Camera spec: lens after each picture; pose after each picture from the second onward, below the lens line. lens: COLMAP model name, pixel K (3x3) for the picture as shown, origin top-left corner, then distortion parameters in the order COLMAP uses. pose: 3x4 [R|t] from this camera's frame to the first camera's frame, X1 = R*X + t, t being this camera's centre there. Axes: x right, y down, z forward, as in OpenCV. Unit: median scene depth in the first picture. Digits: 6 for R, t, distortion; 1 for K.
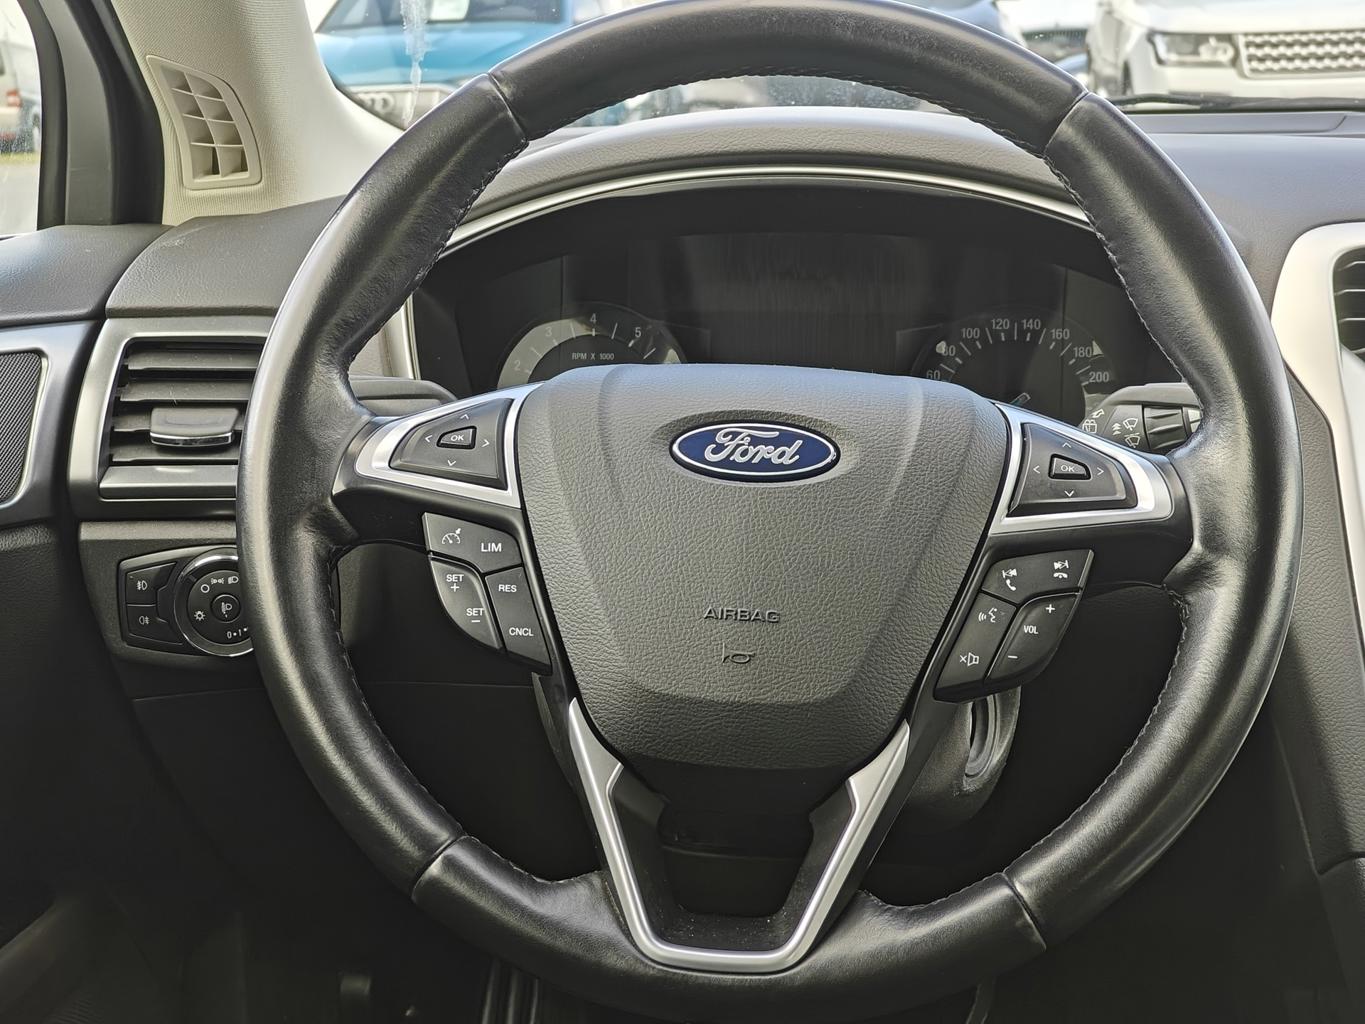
lens RADIAL K [[2104.4, 0, 682.3], [0, 2104.4, 509.9], [0, 0, 1]] dist [0.004405, 0.000000]
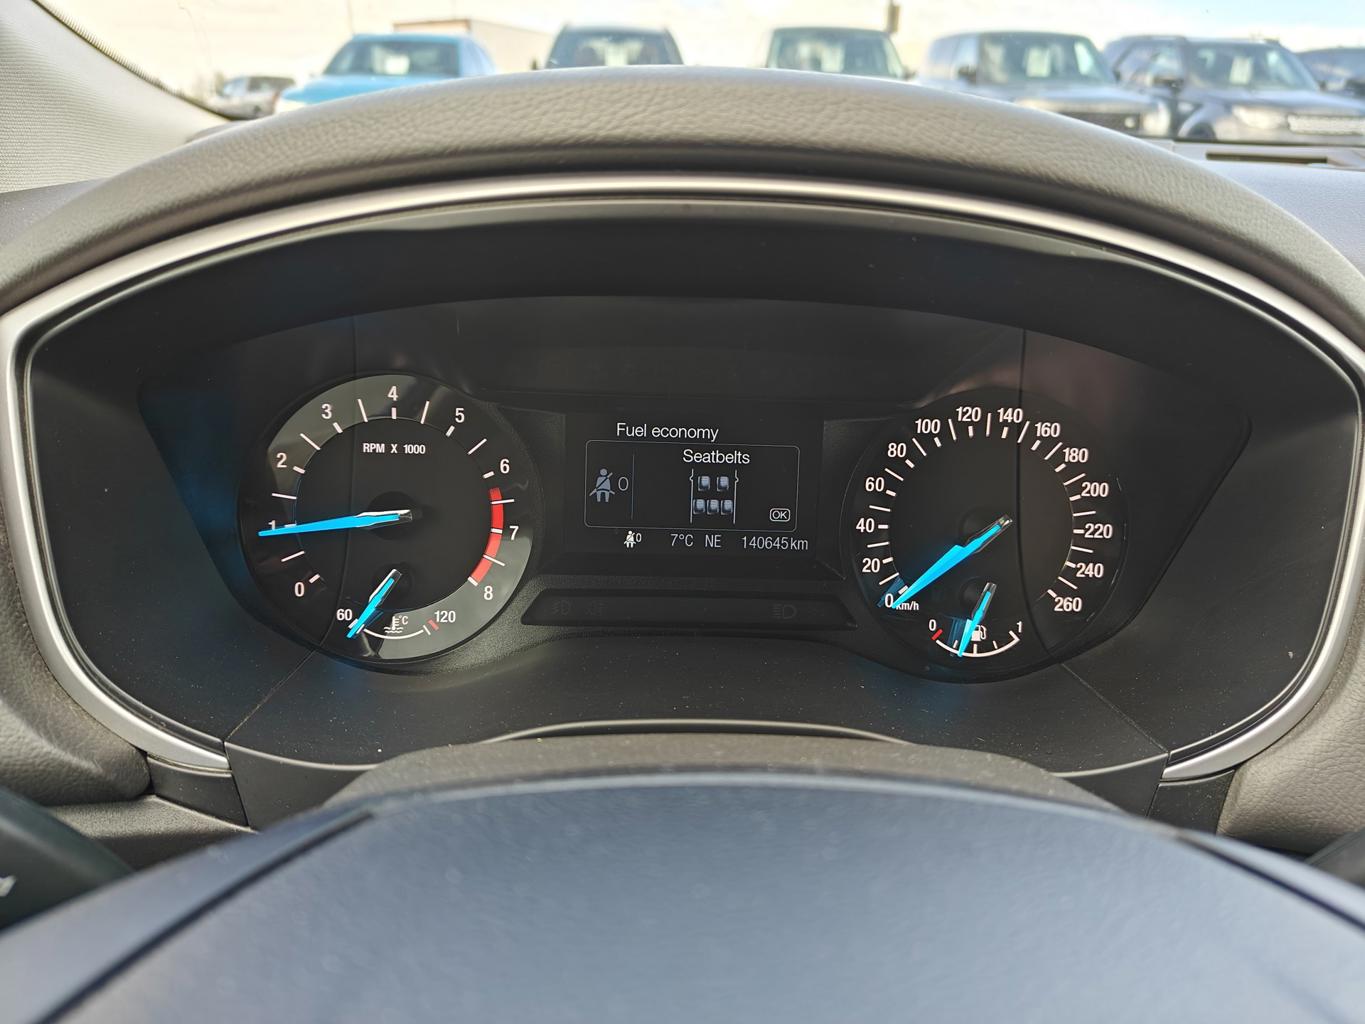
lens RADIAL K [[966.2, 0, 681.9], [0, 966.2, 518.9], [0, 0, 1]] dist [0.027499, -0.005500]
pose [[0.987624, -0.013087, 0.156291, 0.000949], [-0.016284, 0.982571, 0.185174, -0.113094], [-0.155990, -0.185427, 0.970198, 0.685101]]
